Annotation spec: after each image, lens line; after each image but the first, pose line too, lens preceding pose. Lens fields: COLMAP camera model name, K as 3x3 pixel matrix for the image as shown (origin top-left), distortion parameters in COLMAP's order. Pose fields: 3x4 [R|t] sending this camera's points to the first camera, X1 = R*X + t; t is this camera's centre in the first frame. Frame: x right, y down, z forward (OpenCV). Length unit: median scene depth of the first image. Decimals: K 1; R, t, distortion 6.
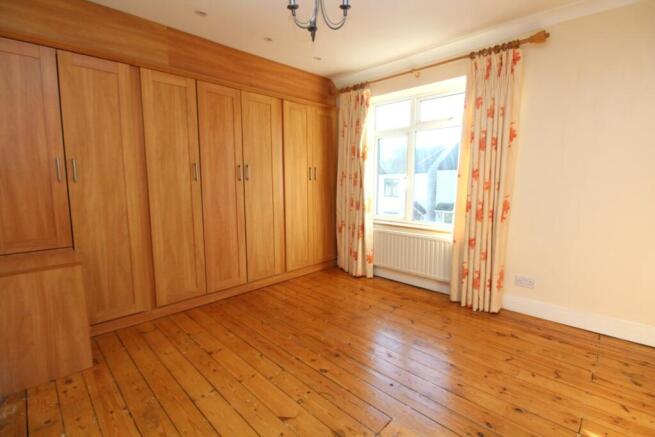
lens RADIAL K [[304.1, 0, 329.4], [0, 304.1, 215.4], [0, 0, 1]] dist [0.000857, -0.013986]
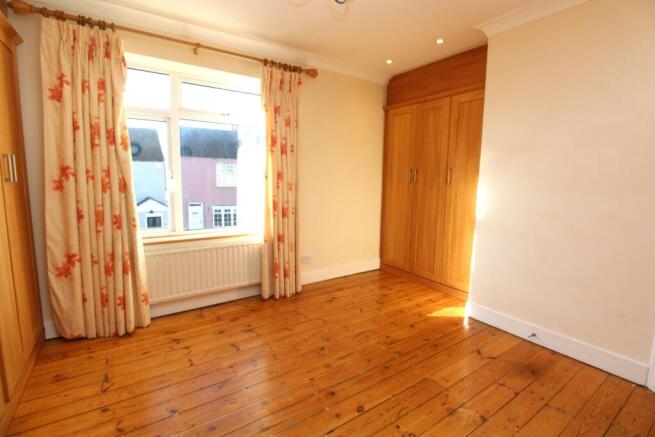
lens RADIAL K [[304.1, 0, 329.4], [0, 304.1, 215.4], [0, 0, 1]] dist [0.000857, -0.013986]
pose [[0.193889, -0.121665, 0.973450, -0.551962], [0.096420, 0.989839, 0.104509, -0.090291], [-0.976274, 0.073597, 0.203649, 0.593119]]
